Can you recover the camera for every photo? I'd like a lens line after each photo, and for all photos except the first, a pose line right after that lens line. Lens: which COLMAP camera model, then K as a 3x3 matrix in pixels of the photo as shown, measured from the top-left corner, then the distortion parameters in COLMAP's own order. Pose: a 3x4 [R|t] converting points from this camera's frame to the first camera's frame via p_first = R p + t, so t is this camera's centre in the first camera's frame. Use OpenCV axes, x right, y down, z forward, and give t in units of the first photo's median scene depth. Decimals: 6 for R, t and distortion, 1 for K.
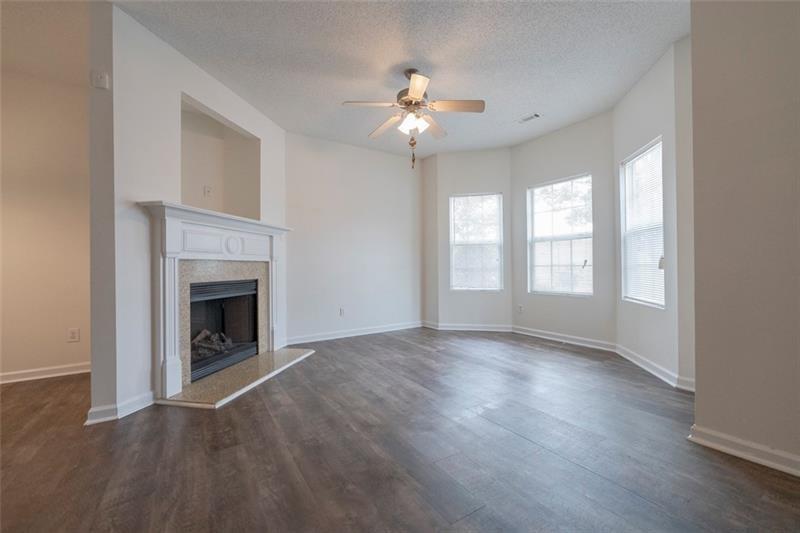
lens RADIAL K [[321.6, 0, 399.2], [0, 321.6, 266.6], [0, 0, 1]] dist [-0.006072, 0.000017]
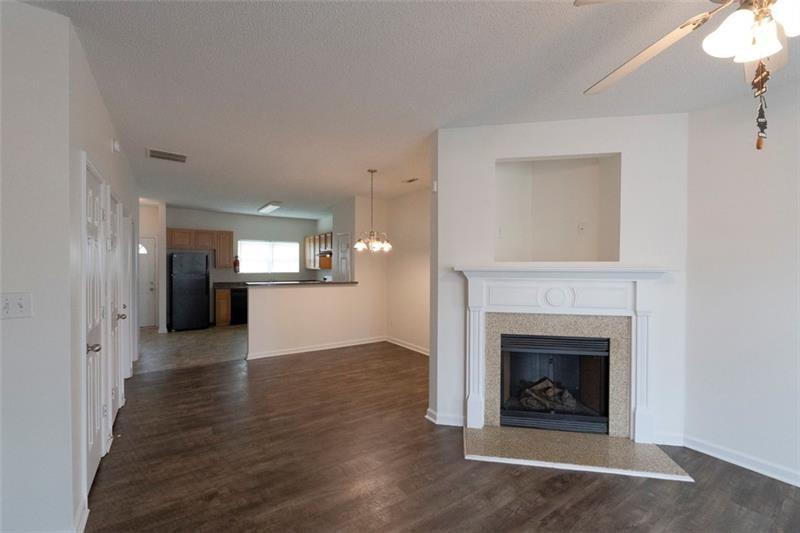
lens RADIAL K [[333.9, 0, 398.1], [0, 333.9, 265.8], [0, 0, 1]] dist [-0.004552, -0.000178]
pose [[0.022159, 0.011896, -0.999684, 0.420435], [-0.004223, 0.999921, 0.011806, -0.172354], [0.999746, 0.003960, 0.022207, 0.571121]]
